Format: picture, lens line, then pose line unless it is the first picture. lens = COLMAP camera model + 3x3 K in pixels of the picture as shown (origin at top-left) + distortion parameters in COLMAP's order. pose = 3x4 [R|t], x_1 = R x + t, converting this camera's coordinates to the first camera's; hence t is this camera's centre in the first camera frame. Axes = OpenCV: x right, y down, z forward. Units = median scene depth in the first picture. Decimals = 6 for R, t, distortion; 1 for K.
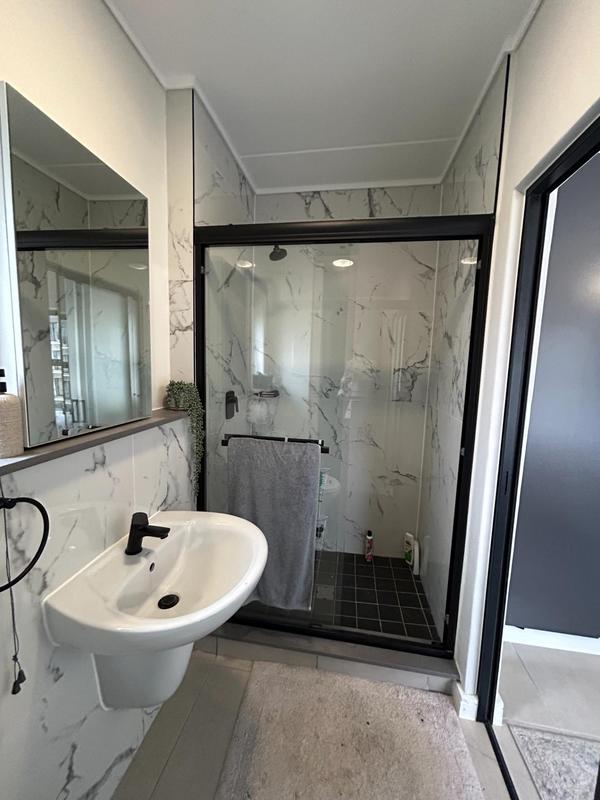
lens RADIAL K [[322.3, 0, 300.8], [0, 322.3, 399.3], [0, 0, 1]] dist [0.003915, 0.000133]
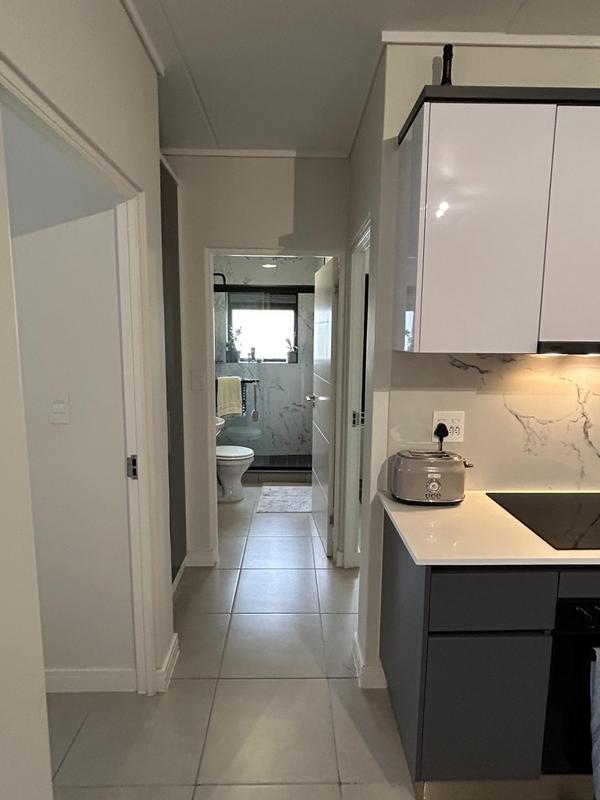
lens RADIAL K [[460.9, 0, 298.3], [0, 460.9, 402.7], [0, 0, 1]] dist [-0.002538, -0.000766]
pose [[0.981400, -0.053849, 0.184266, -0.143465], [0.048731, 0.998293, 0.032199, 0.140024], [-0.185685, -0.022621, 0.982349, -1.479627]]
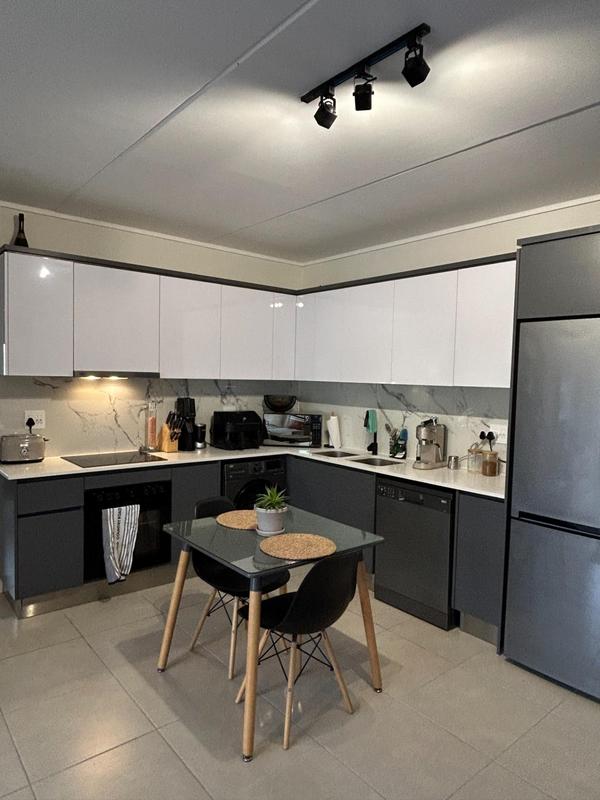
lens RADIAL K [[525.1, 0, 297.1], [0, 525.1, 401.5], [0, 0, 1]] dist [0.012814, -0.009641]
pose [[0.650917, -0.058387, 0.756900, -0.436048], [0.090028, 0.995939, -0.000596, 0.243615], [-0.753792, 0.068530, 0.653530, -2.418650]]
